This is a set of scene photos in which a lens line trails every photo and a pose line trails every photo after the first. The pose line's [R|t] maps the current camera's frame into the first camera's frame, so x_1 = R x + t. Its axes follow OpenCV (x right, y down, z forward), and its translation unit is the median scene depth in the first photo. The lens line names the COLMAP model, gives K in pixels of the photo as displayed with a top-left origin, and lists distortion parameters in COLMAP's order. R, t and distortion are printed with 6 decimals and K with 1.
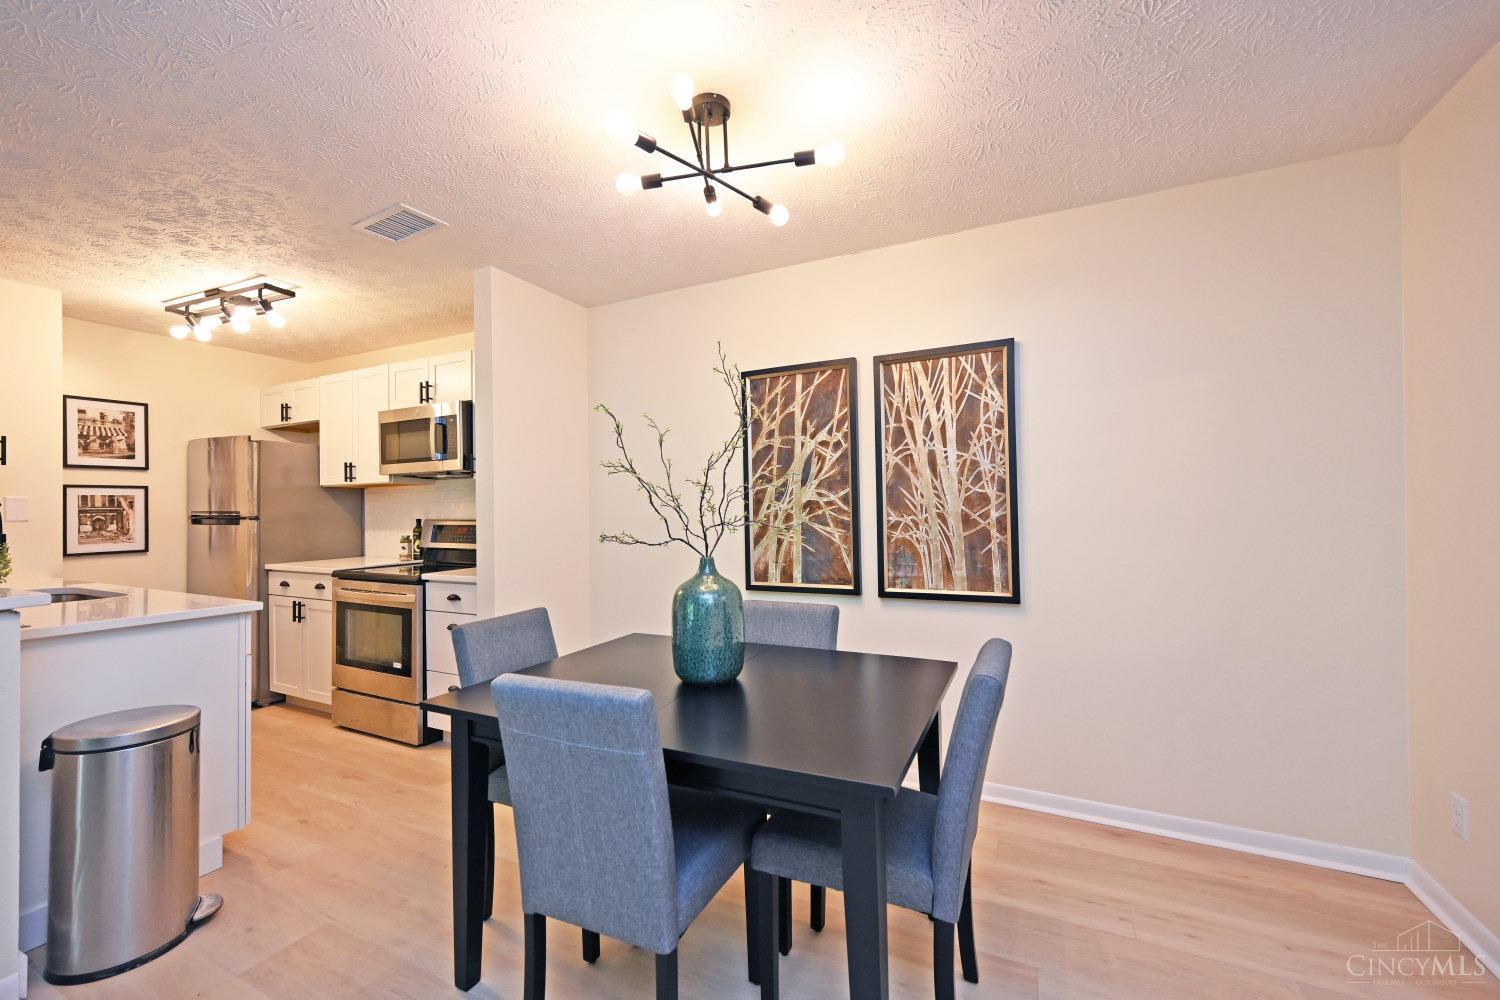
lens RADIAL K [[603.0, 0, 749.9], [0, 603.0, 502.7], [0, 0, 1]] dist [-0.000401, 0.000141]
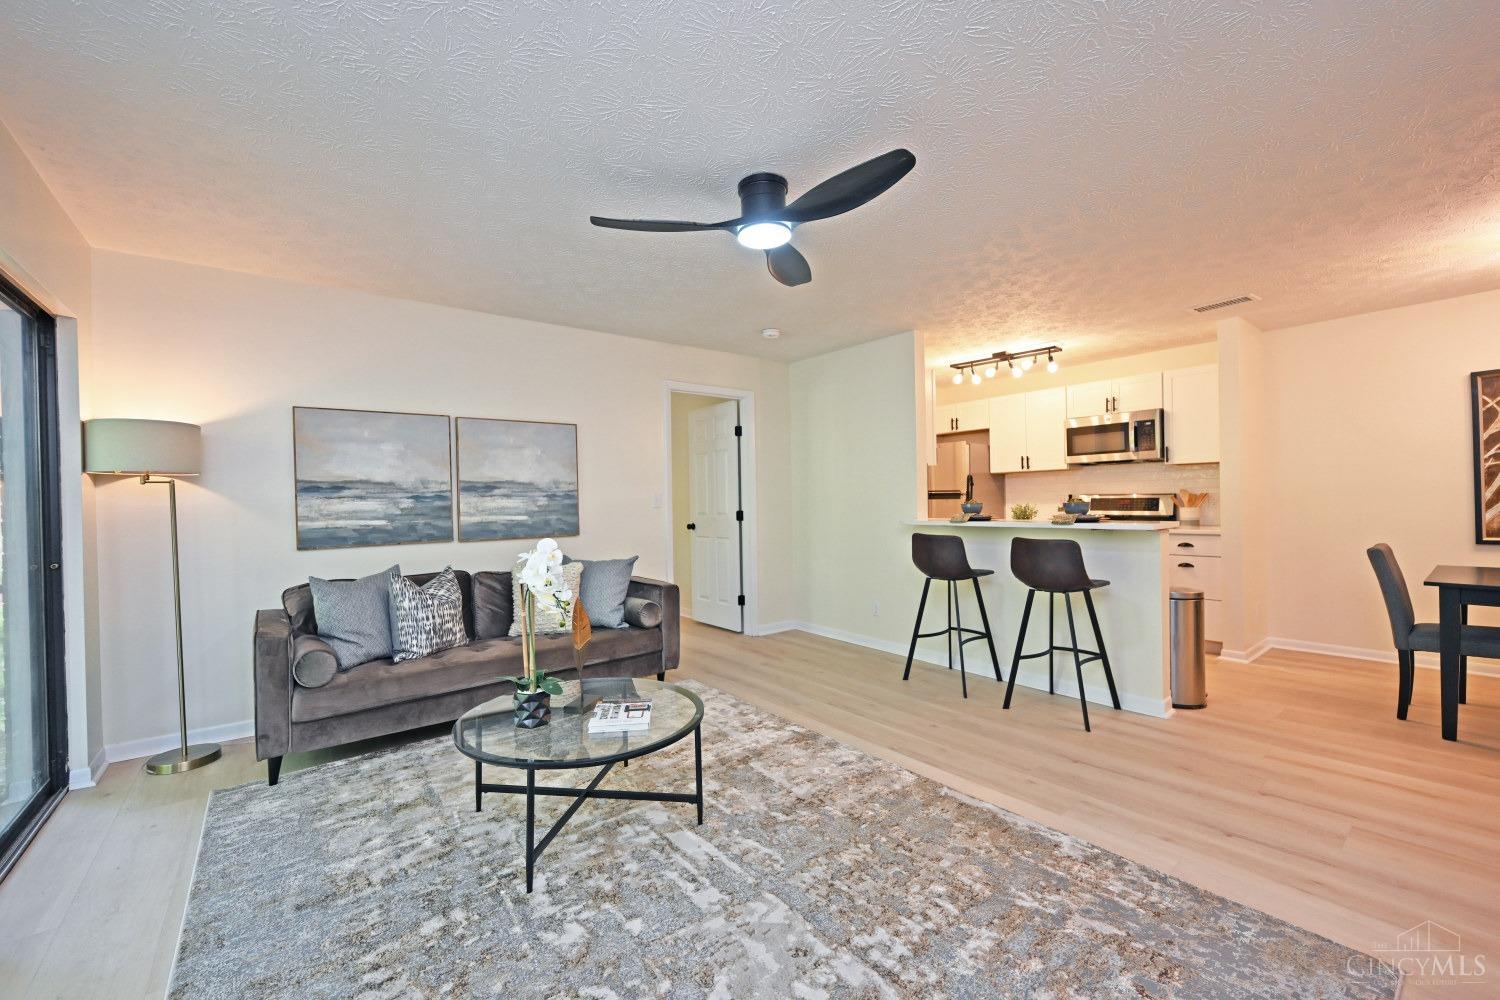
lens RADIAL K [[607.1, 0, 752.5], [0, 607.1, 506.7], [0, 0, 1]] dist [0.000670, -0.000145]
pose [[0.904514, -0.001302, -0.426443, -0.683097], [0.012280, 0.999660, 0.022994, 0.014814], [0.426268, -0.026035, 0.904222, -0.656399]]
